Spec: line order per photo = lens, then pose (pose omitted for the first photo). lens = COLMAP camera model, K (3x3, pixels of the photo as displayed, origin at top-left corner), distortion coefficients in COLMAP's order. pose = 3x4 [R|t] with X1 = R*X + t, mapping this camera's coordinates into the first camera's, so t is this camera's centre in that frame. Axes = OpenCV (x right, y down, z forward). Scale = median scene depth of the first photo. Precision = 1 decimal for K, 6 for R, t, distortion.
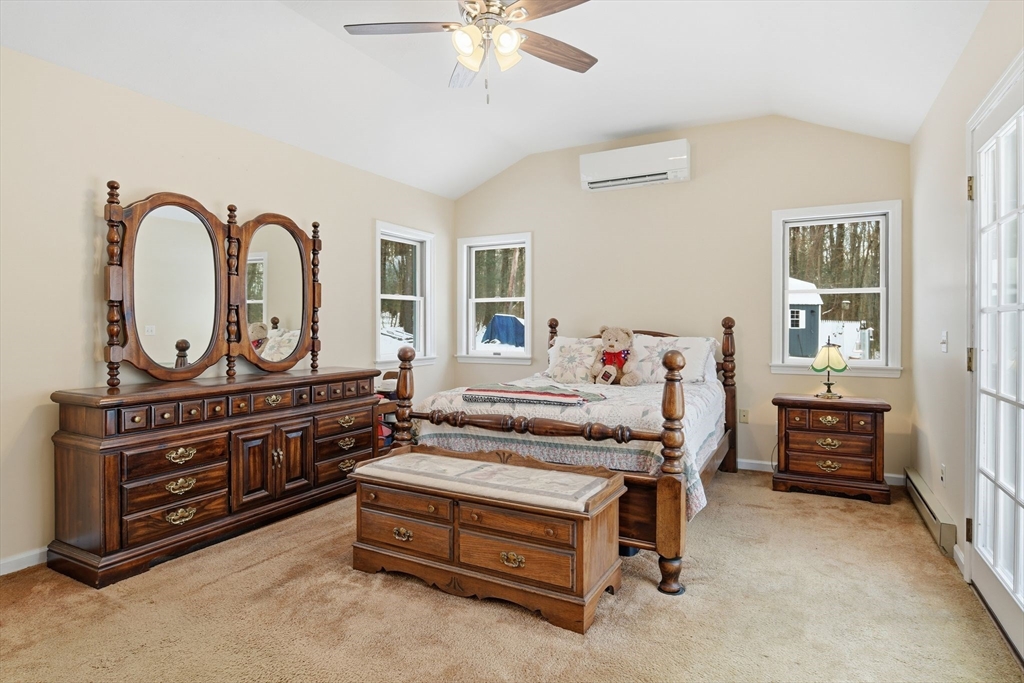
lens RADIAL K [[547.2, 0, 518.2], [0, 547.2, 333.7], [0, 0, 1]] dist [-0.010022, 0.001924]
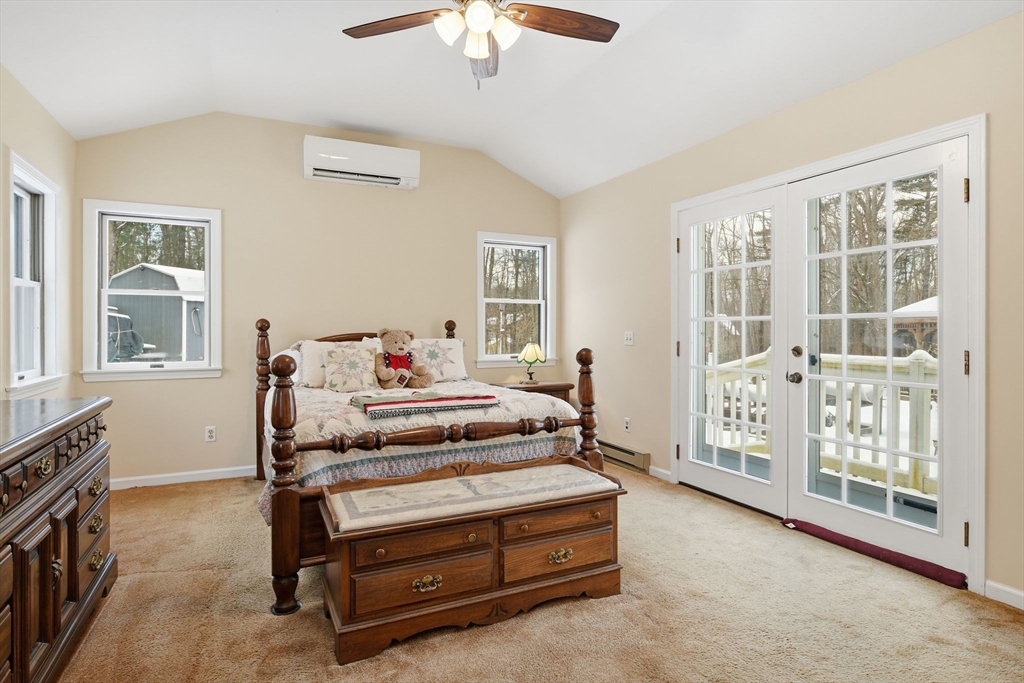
lens RADIAL K [[547.2, 0, 518.2], [0, 547.2, 333.7], [0, 0, 1]] dist [-0.010022, 0.001924]
pose [[0.586629, -0.008310, 0.809813, -0.644103], [0.011518, 0.999932, 0.001917, -0.004961], [-0.809774, 0.008202, 0.586685, 0.333013]]
